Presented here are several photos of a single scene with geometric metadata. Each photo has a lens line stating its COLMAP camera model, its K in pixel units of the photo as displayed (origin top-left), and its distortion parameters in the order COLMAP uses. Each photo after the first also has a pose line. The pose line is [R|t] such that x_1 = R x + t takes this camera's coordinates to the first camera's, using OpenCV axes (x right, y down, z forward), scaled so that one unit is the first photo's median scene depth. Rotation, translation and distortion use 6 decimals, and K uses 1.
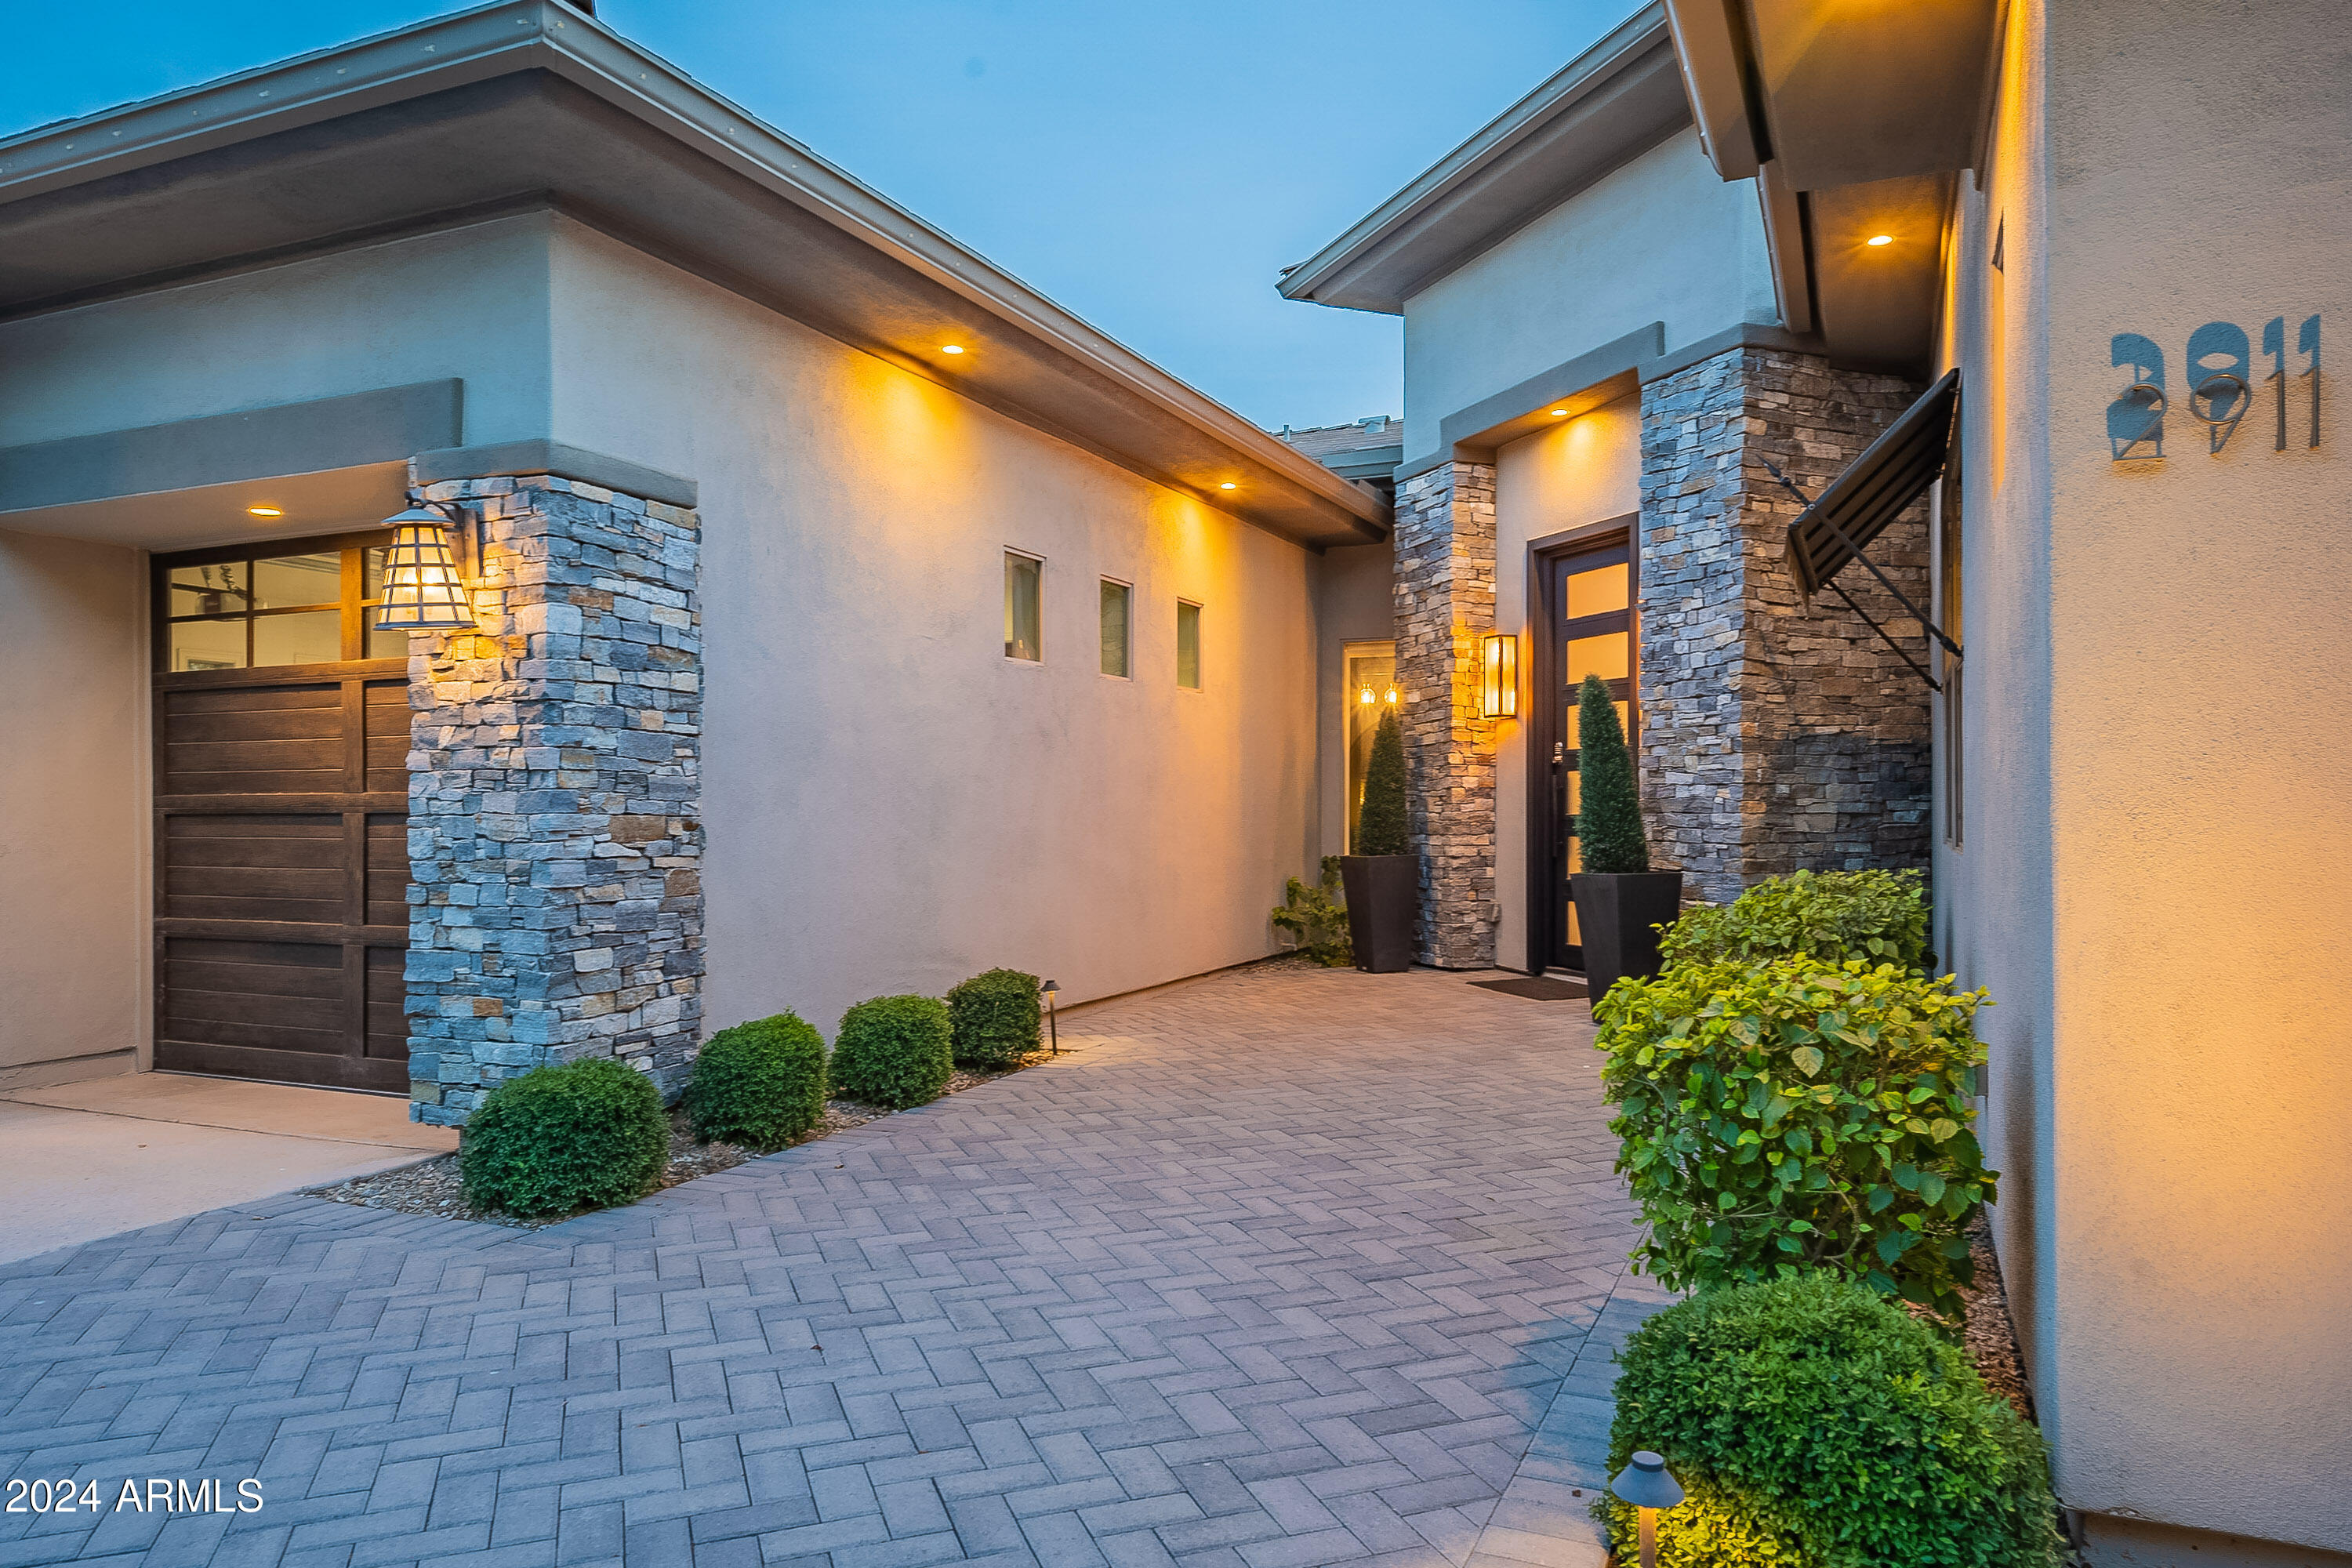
lens RADIAL K [[1521.3, 0, 1180.4], [0, 1521.3, 813.5], [0, 0, 1]] dist [0.000055, -0.000313]
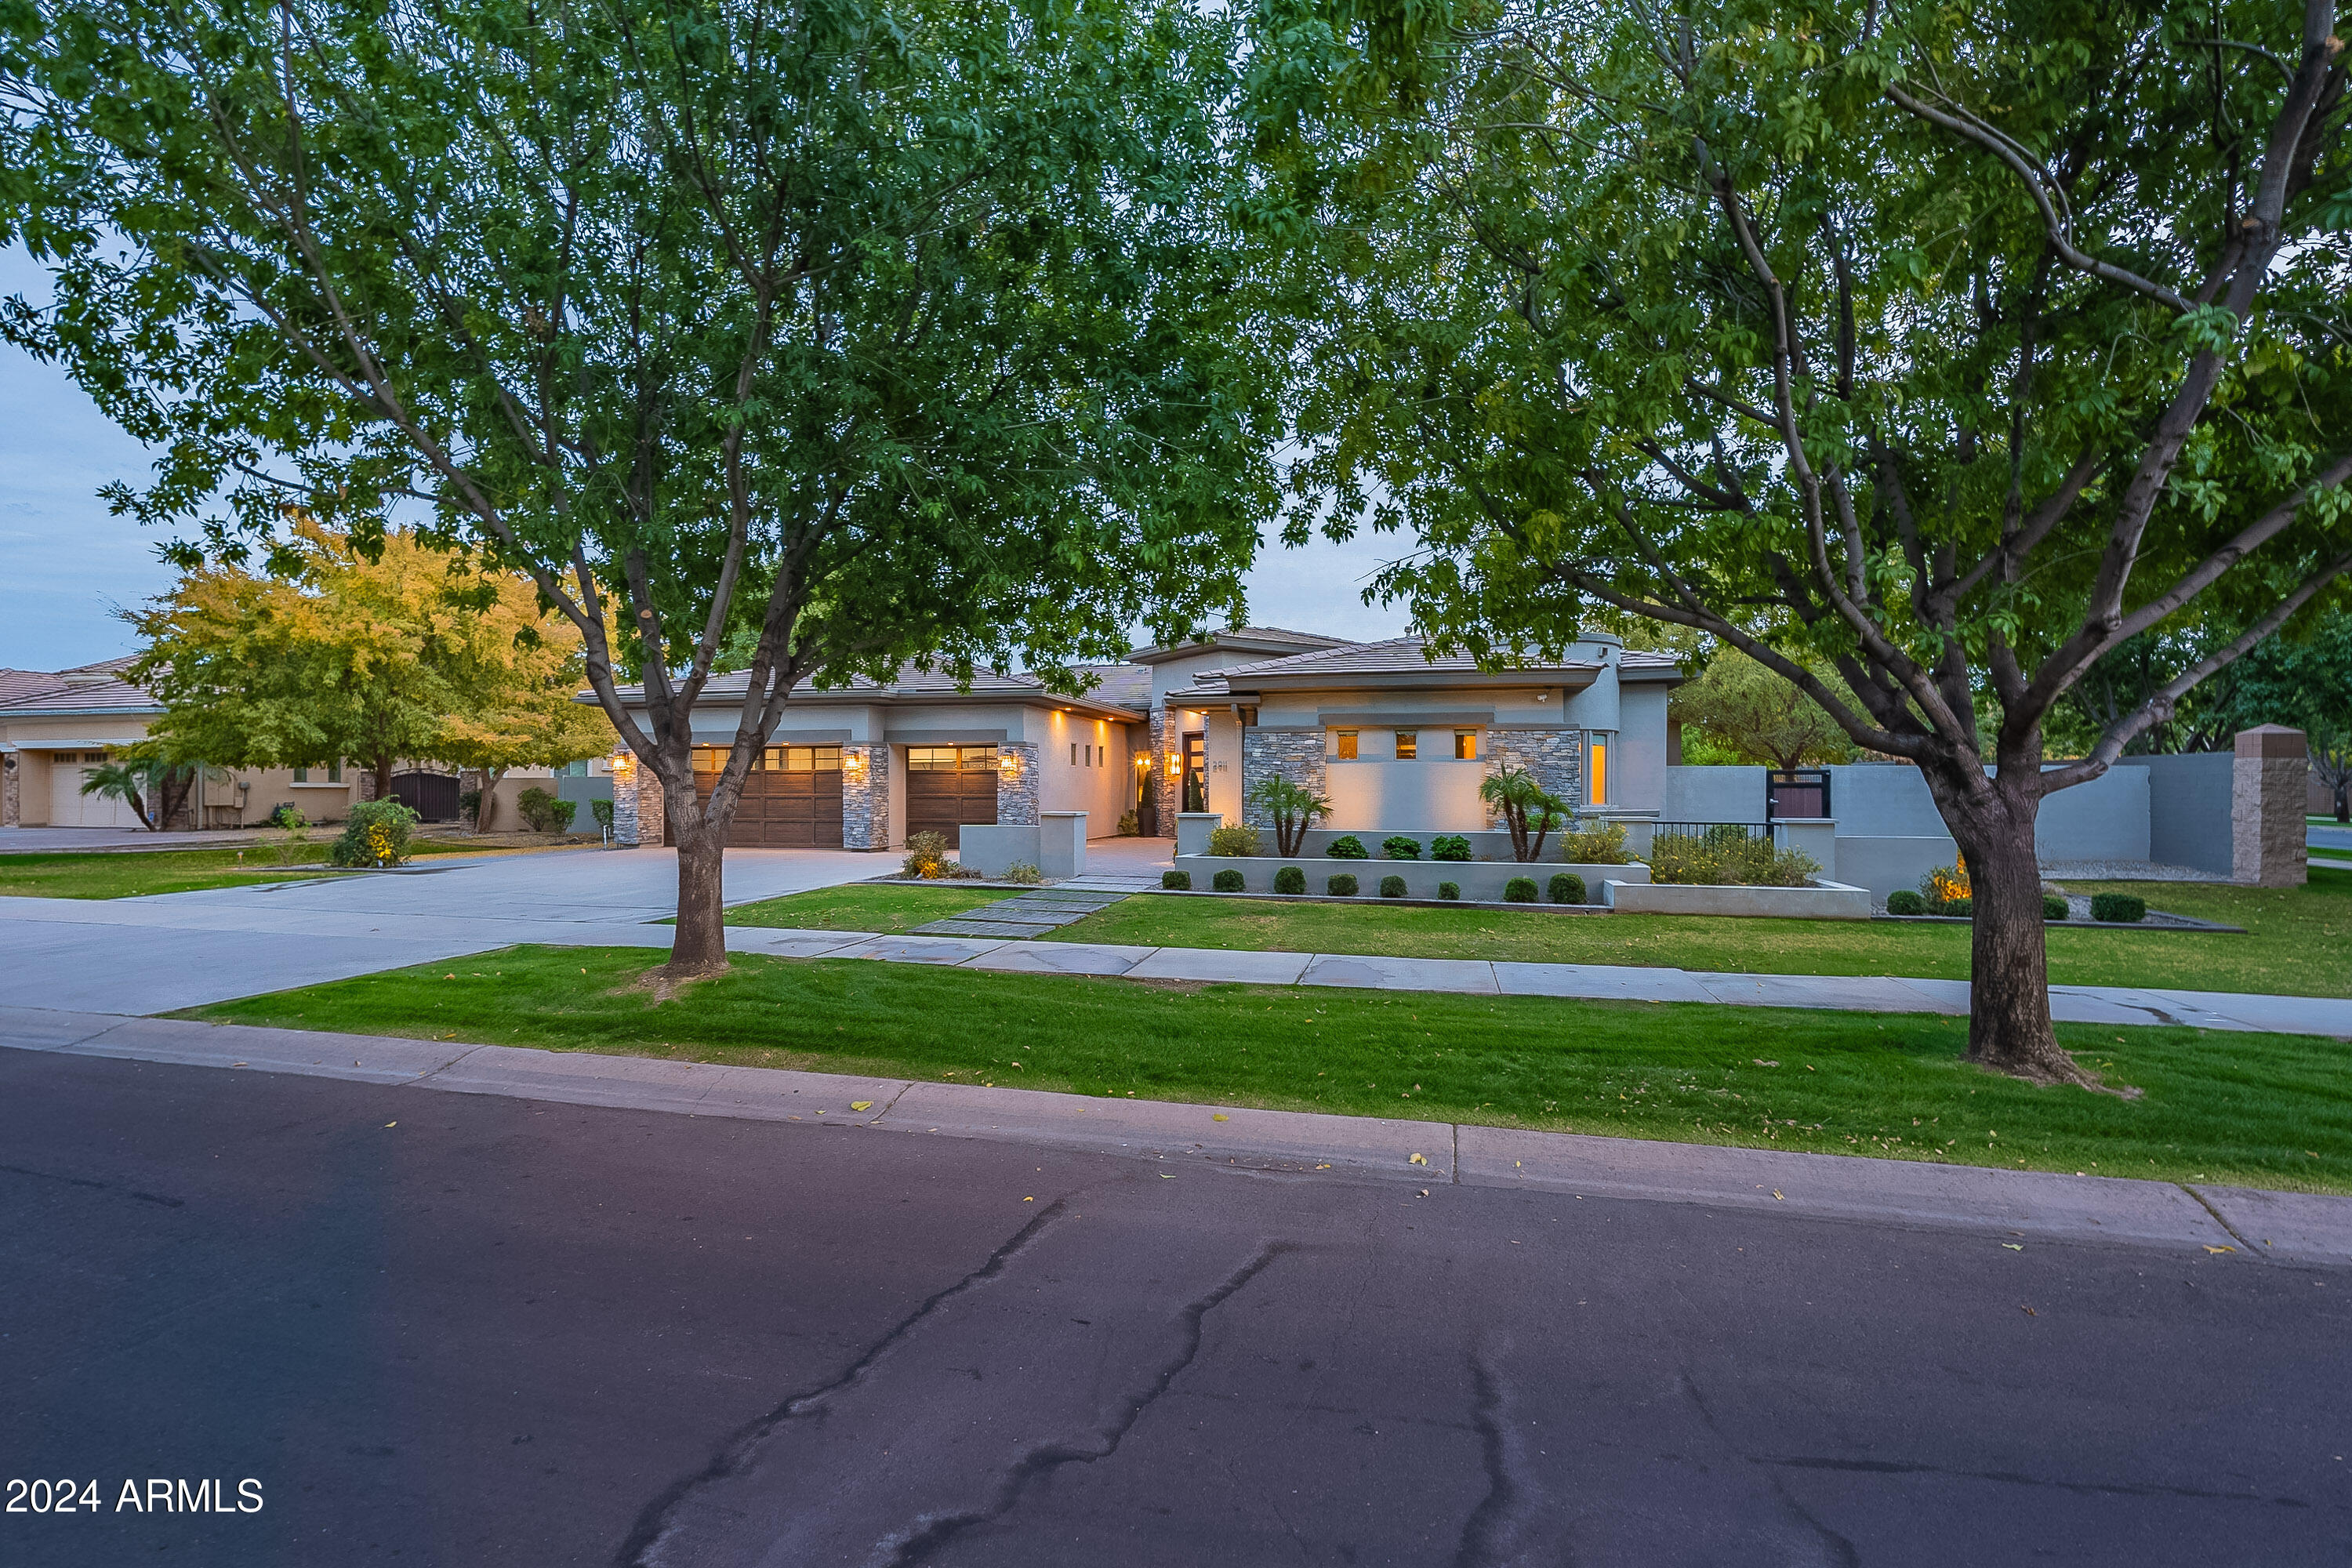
lens RADIAL K [[1036.7, 0, 1177.3], [0, 1036.7, 806.5], [0, 0, 1]] dist [-0.001643, 0.000343]
pose [[0.984153, 0.000680, 0.177320, -0.278644], [-0.002844, 0.999925, 0.011952, -0.010174], [-0.177299, -0.012267, 0.984081, -1.736476]]
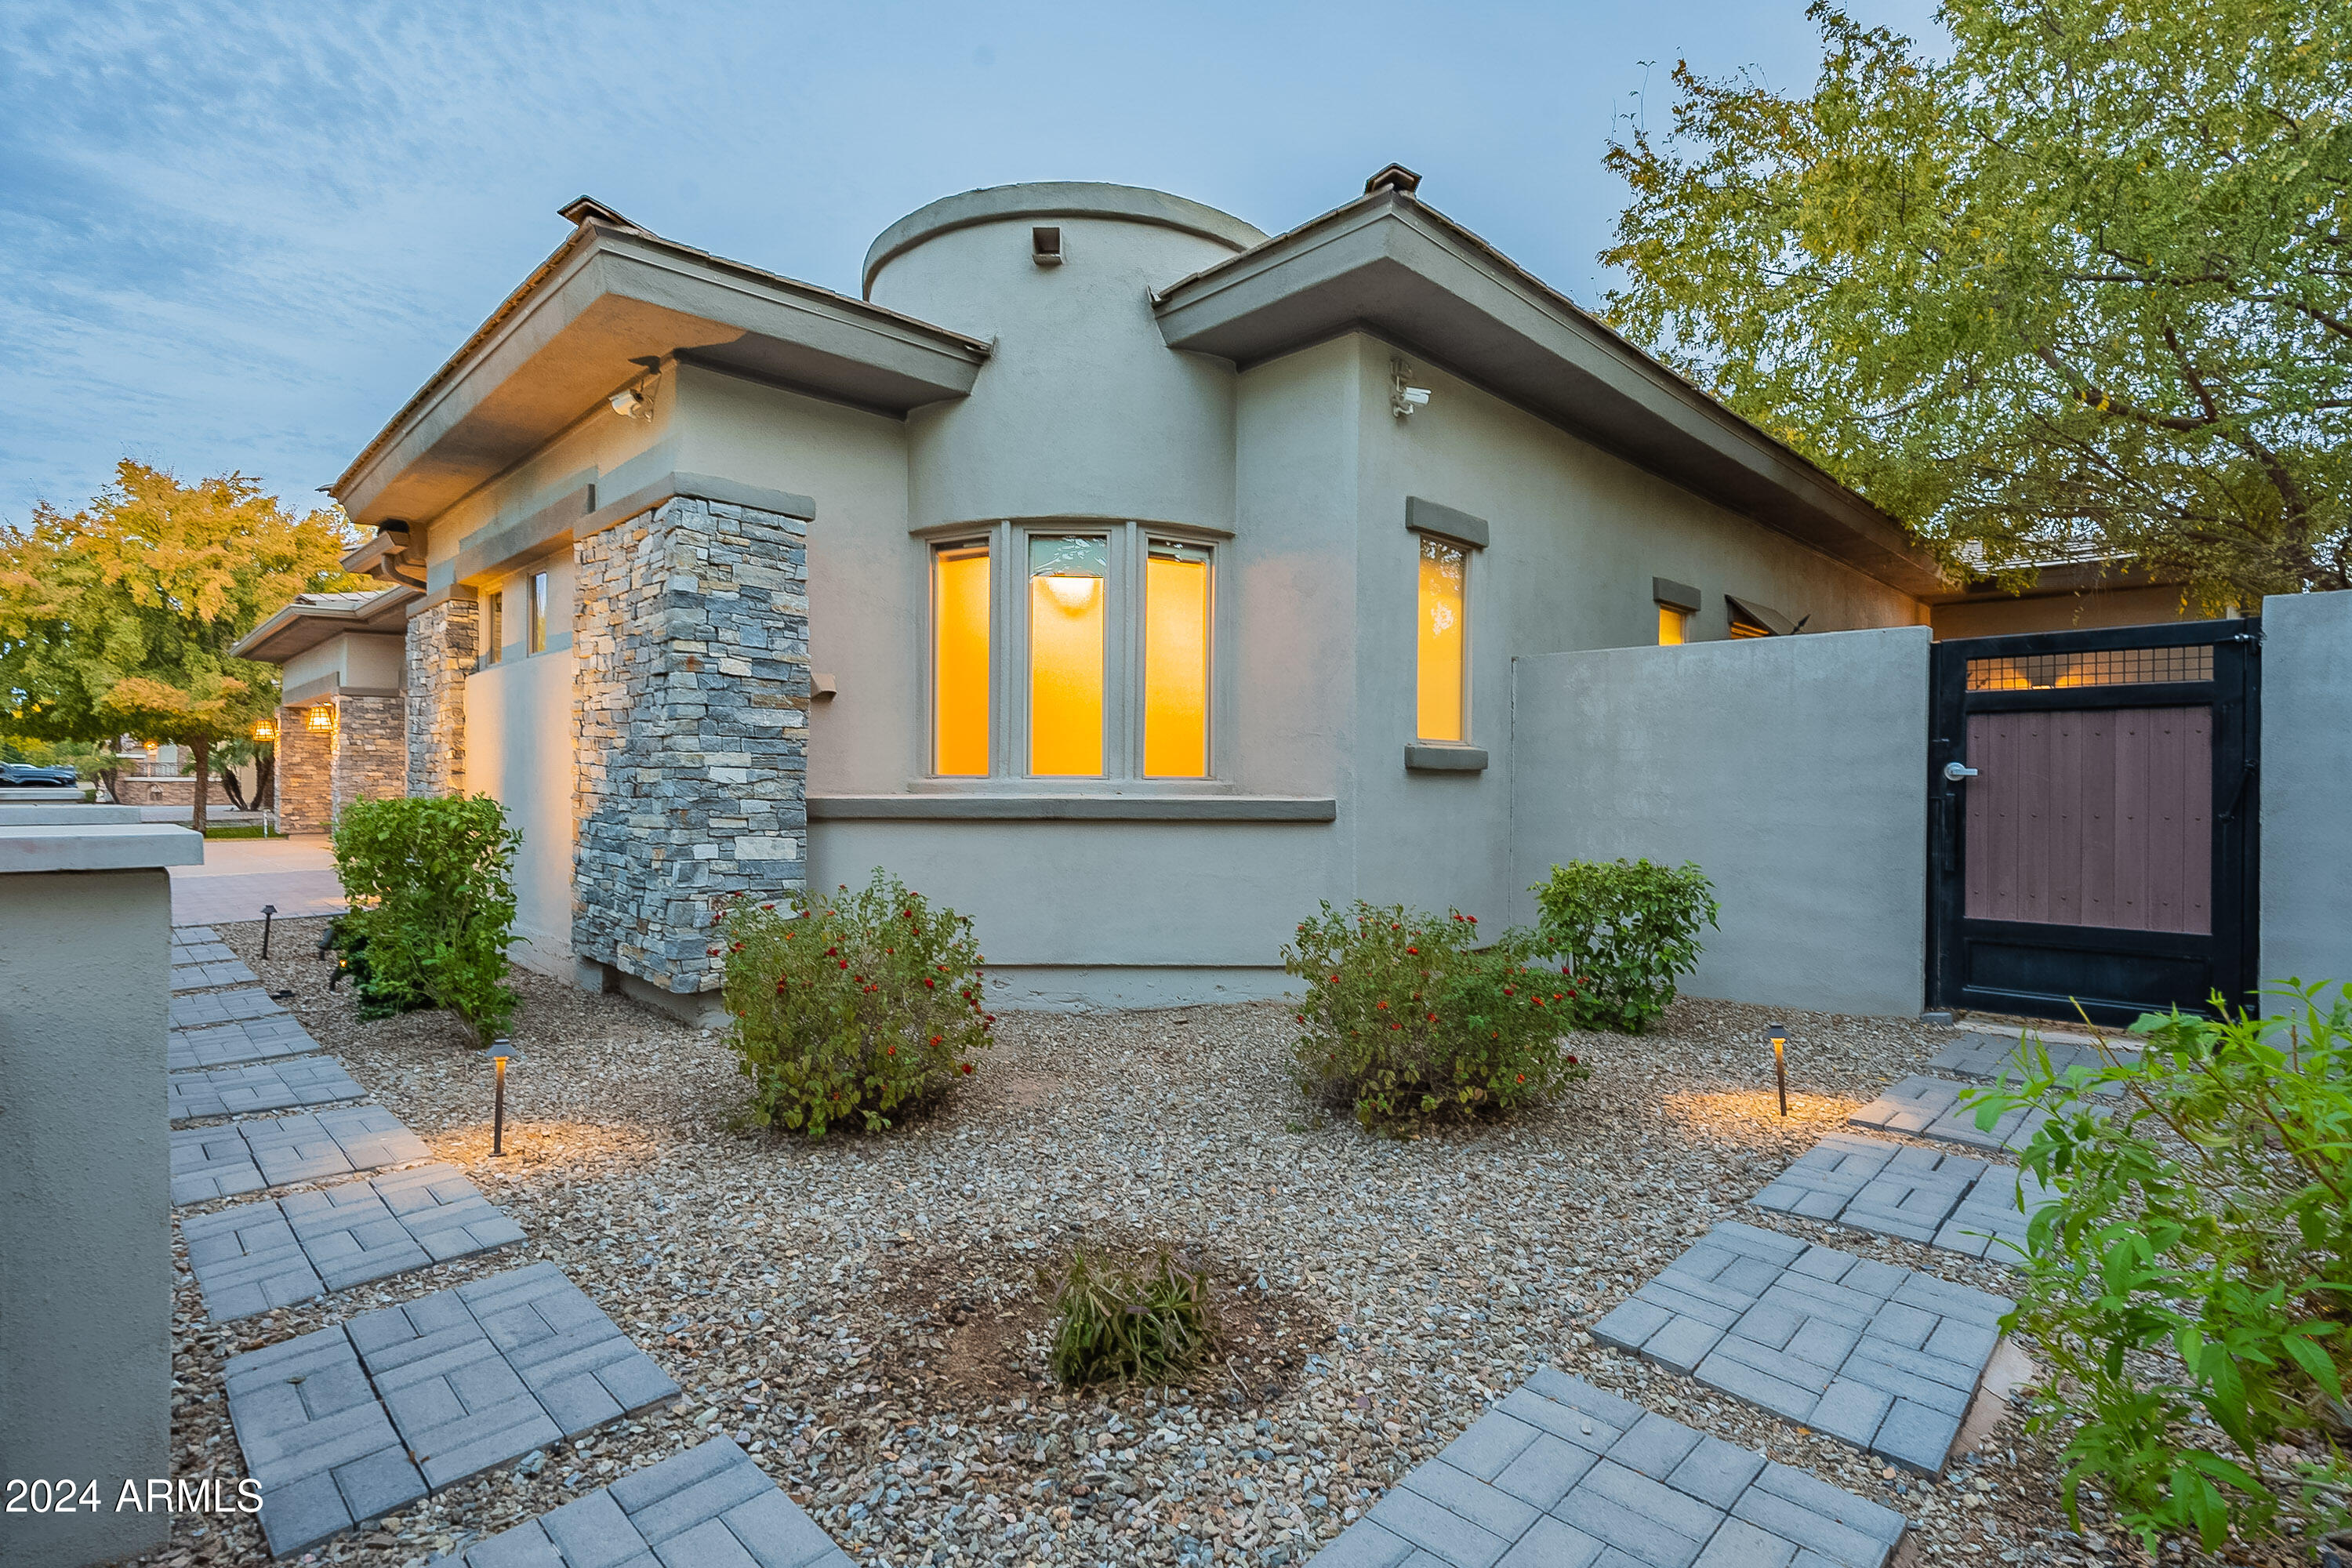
lens RADIAL K [[1129.4, 0, 1190.0], [0, 1129.4, 795.2], [0, 0, 1]] dist [0.002020, 0.000570]
pose [[0.935321, 0.009922, -0.353660, 1.128343], [-0.008140, 0.999946, 0.006524, 0.010335], [0.353705, -0.003223, 0.935351, -0.514642]]
